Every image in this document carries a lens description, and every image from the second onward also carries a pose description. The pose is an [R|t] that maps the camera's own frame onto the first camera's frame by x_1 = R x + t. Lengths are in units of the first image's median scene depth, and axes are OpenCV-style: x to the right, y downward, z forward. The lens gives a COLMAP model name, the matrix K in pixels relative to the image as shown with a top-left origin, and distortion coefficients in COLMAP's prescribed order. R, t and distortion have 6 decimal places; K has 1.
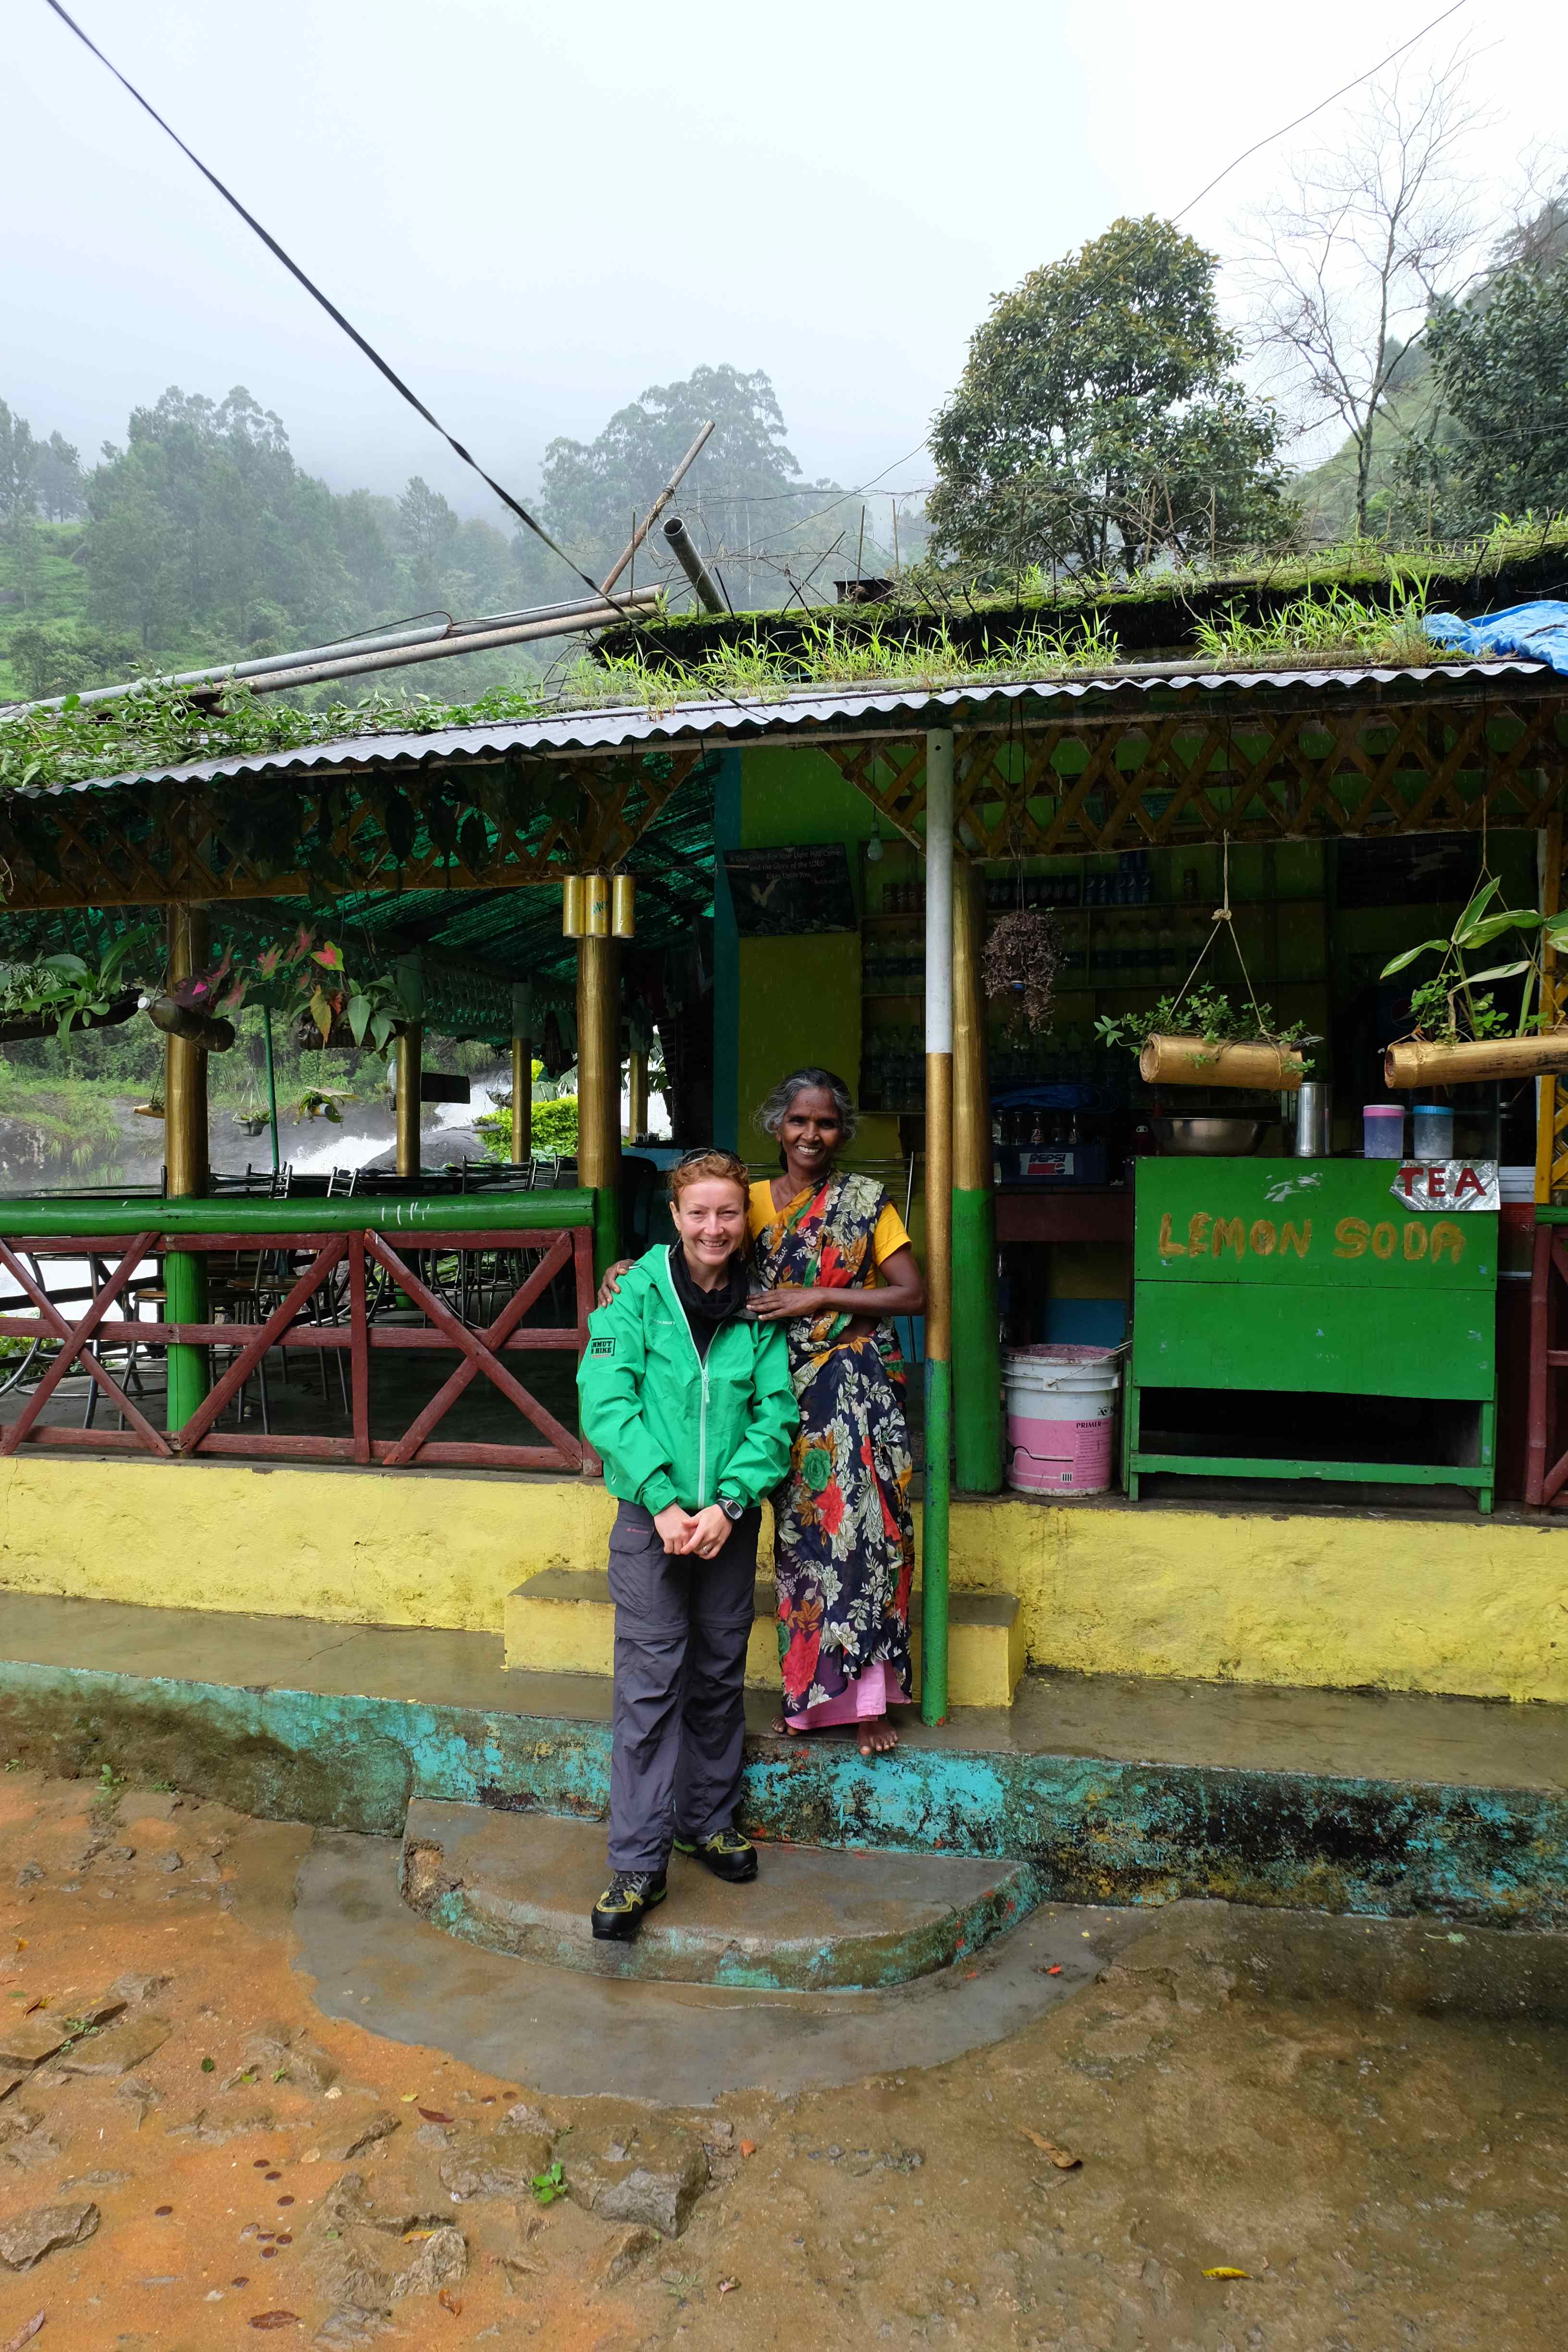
lens RADIAL K [[1681.4, 0, 797.3], [0, 1681.4, 1170.1], [0, 0, 1]] dist [-0.040413, -0.002974]
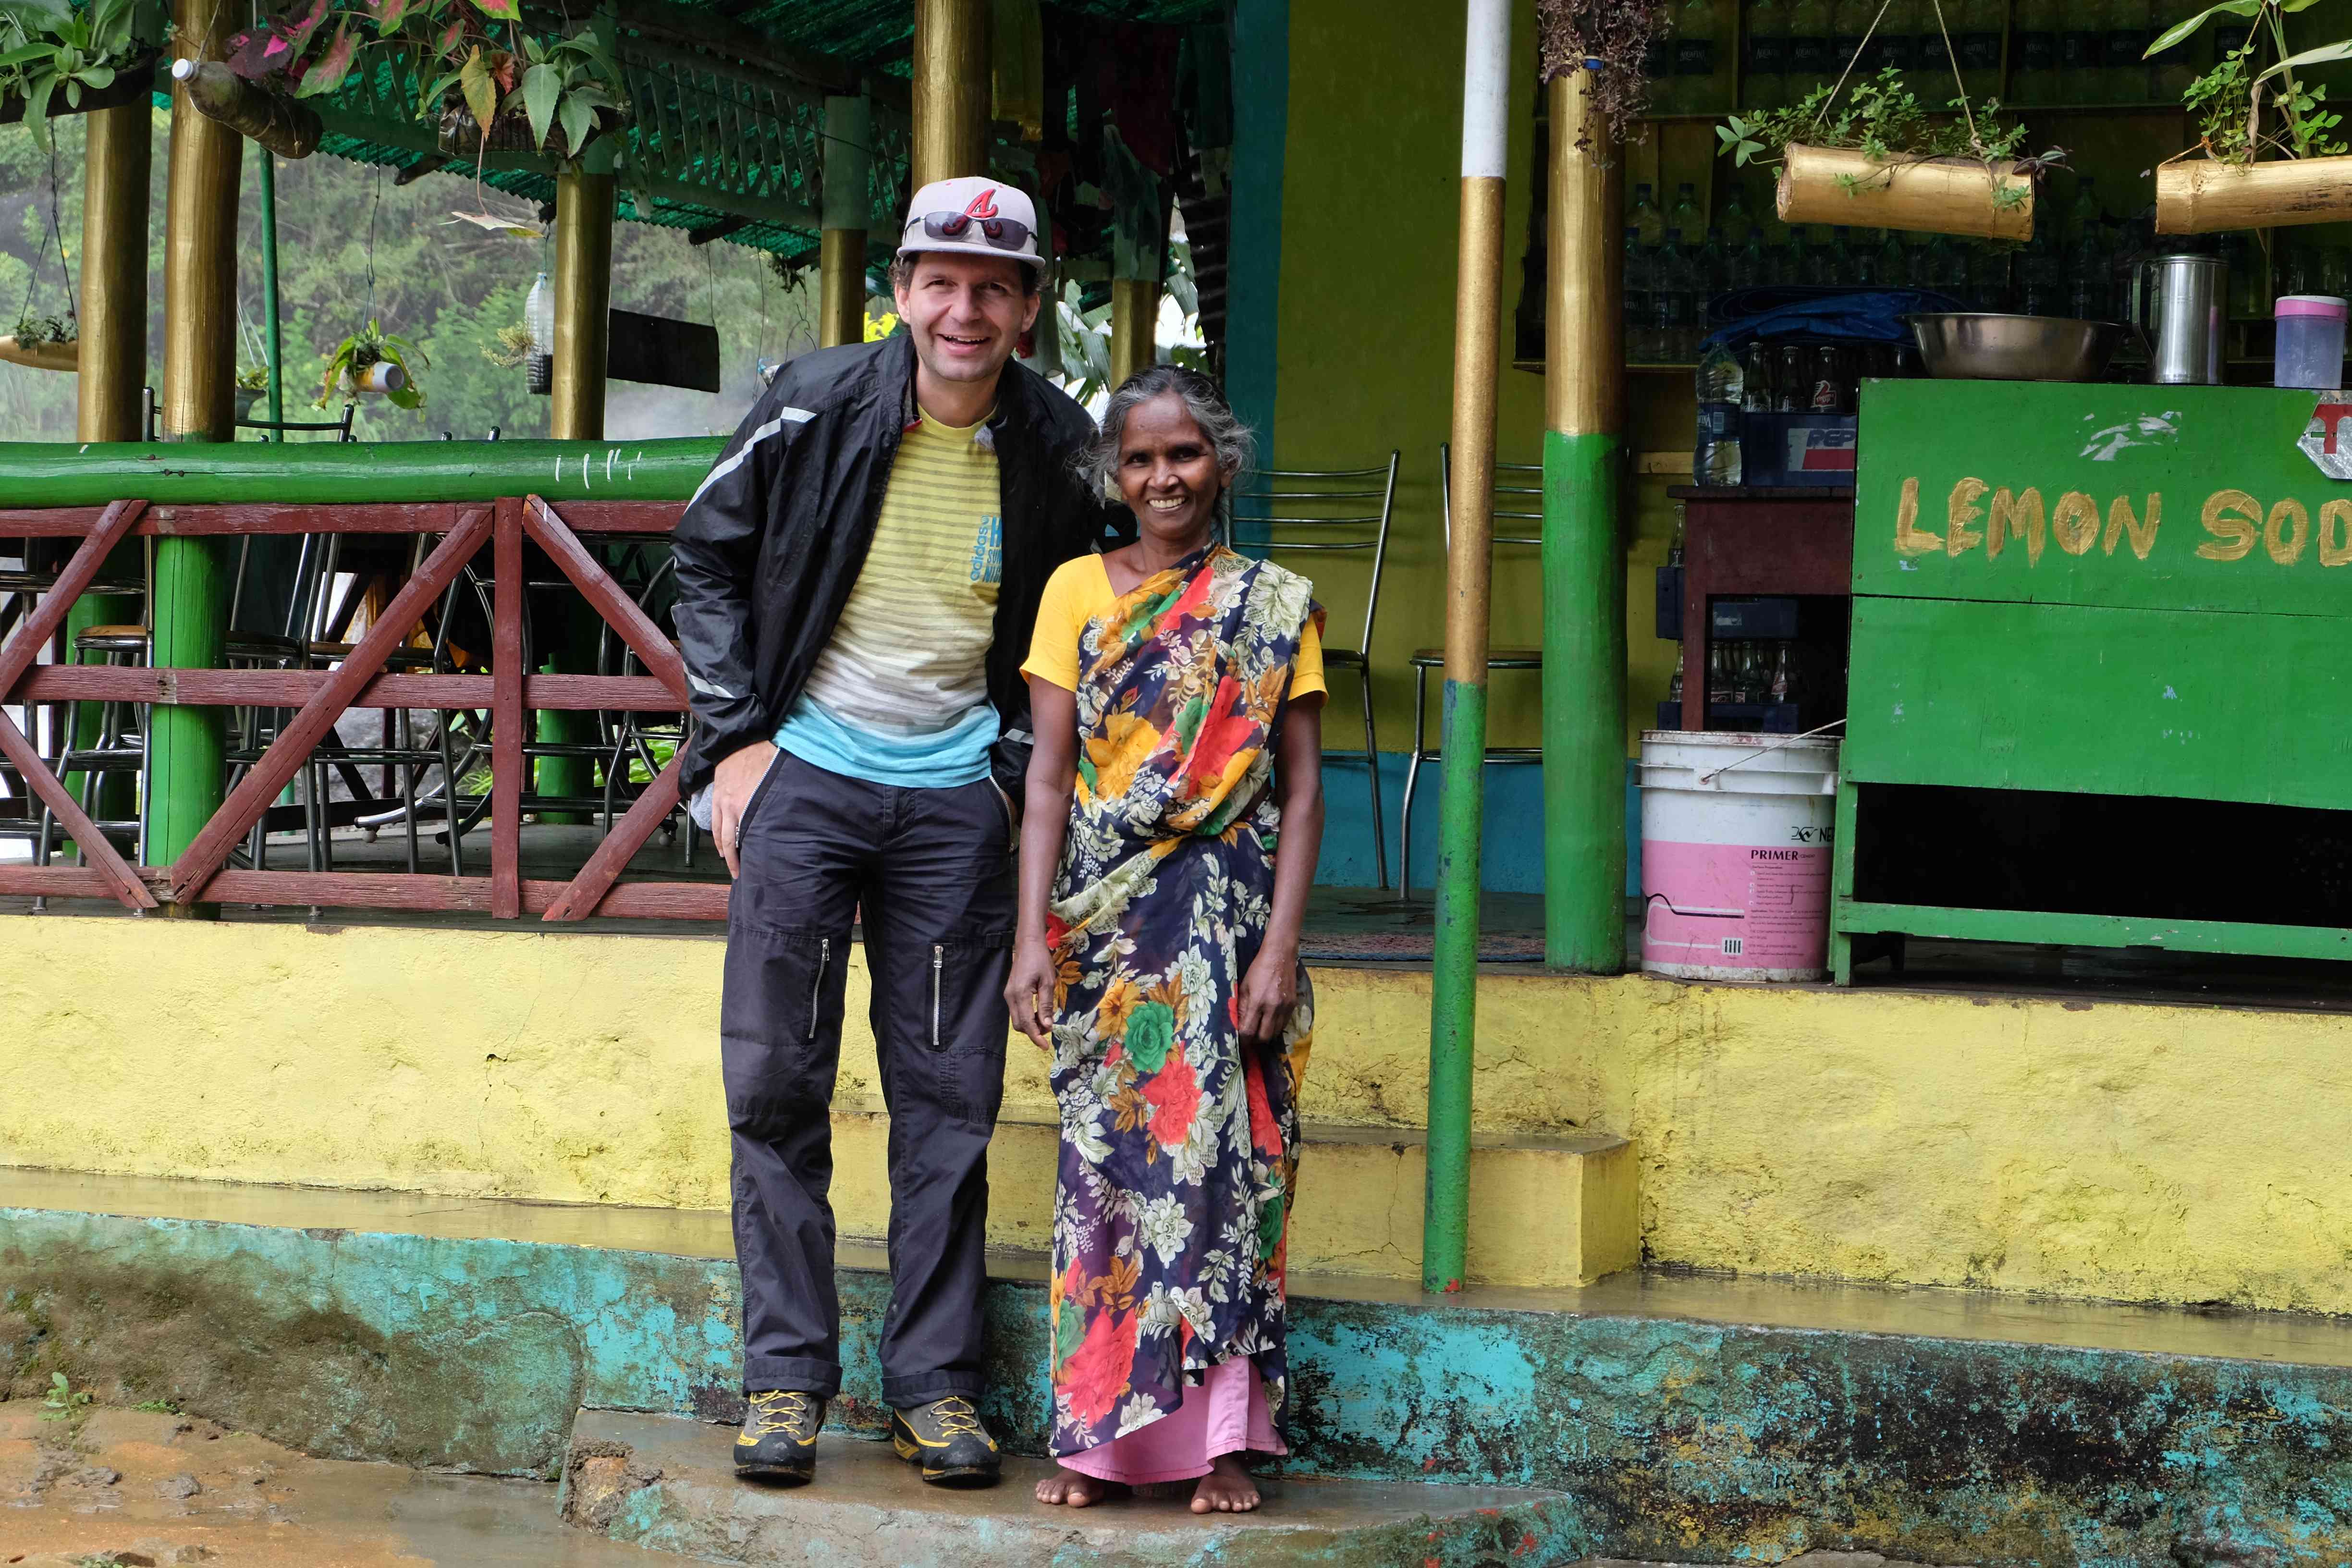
lens RADIAL K [[5190.6, 0, 1176.0], [0, 5190.6, 784.0], [0, 0, 1]] dist [0.192911, -1.152893]
pose [[0.994228, 0.034819, -0.101482, 0.162638], [-0.033999, 0.999374, 0.009804, 0.126841], [0.101760, -0.006297, 0.994789, -0.834269]]
